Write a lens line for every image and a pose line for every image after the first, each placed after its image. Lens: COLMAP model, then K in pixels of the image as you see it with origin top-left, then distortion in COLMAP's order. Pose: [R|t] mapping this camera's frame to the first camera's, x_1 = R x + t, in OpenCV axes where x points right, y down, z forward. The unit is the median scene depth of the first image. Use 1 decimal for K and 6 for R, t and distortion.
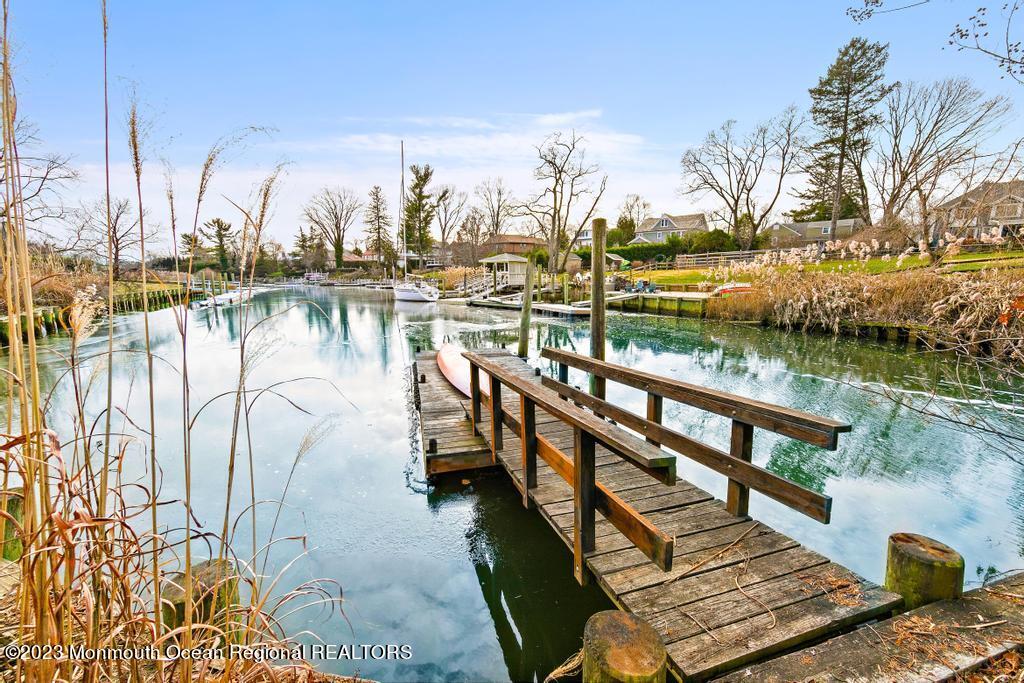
lens RADIAL K [[425.6, 0, 508.9], [0, 425.6, 334.2], [0, 0, 1]] dist [0.003860, 0.000334]
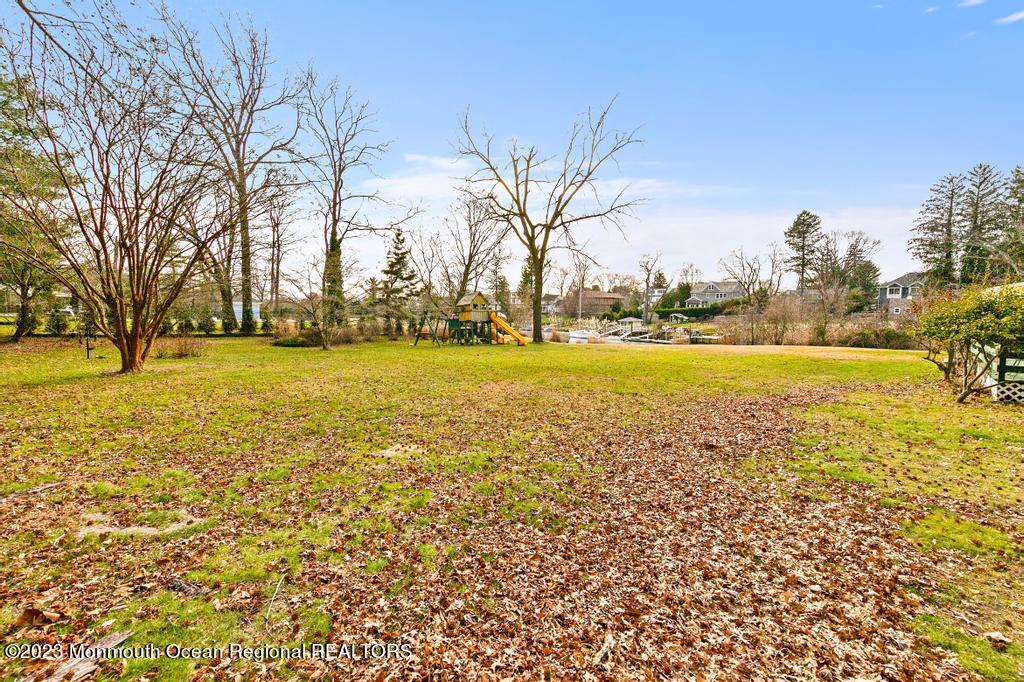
lens RADIAL K [[425.6, 0, 508.5], [0, 425.6, 336.5], [0, 0, 1]] dist [0.003860, 0.000334]
pose [[0.993501, 0.010105, -0.113372, -0.276492], [-0.019668, 0.996309, -0.083554, 0.075993], [0.112109, 0.085241, 0.990033, -0.889939]]
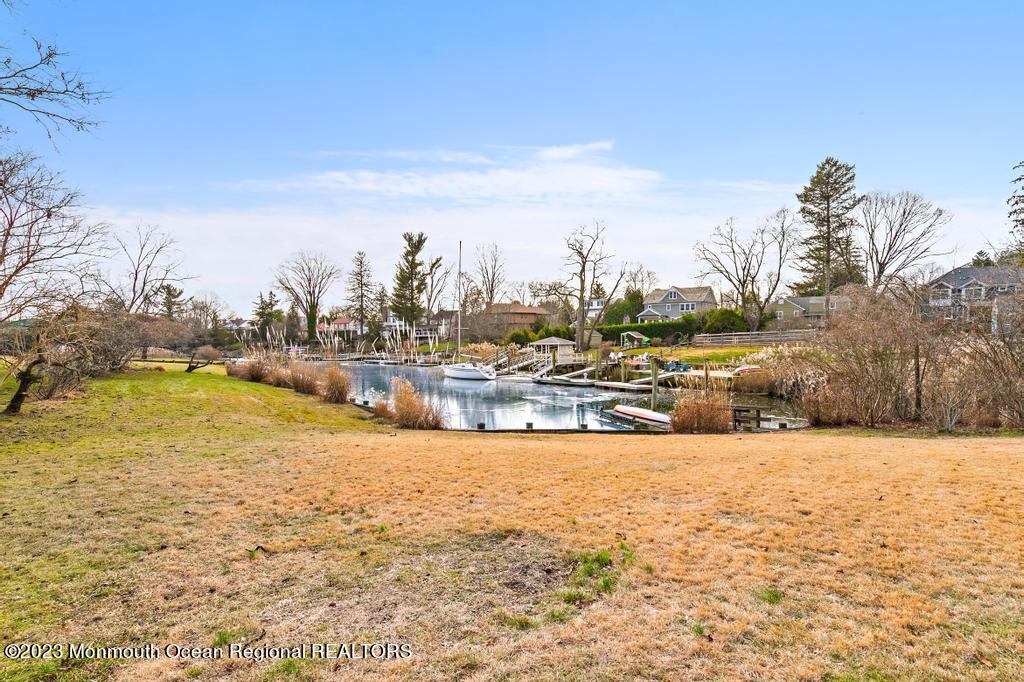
lens RADIAL K [[520.9, 0, 515.9], [0, 520.9, 346.4], [0, 0, 1]] dist [0.015452, -0.000542]
pose [[0.997317, -0.007487, 0.072826, -0.151772], [0.016722, 0.991756, -0.127046, 0.009270], [-0.071274, 0.127922, 0.989220, -0.275311]]
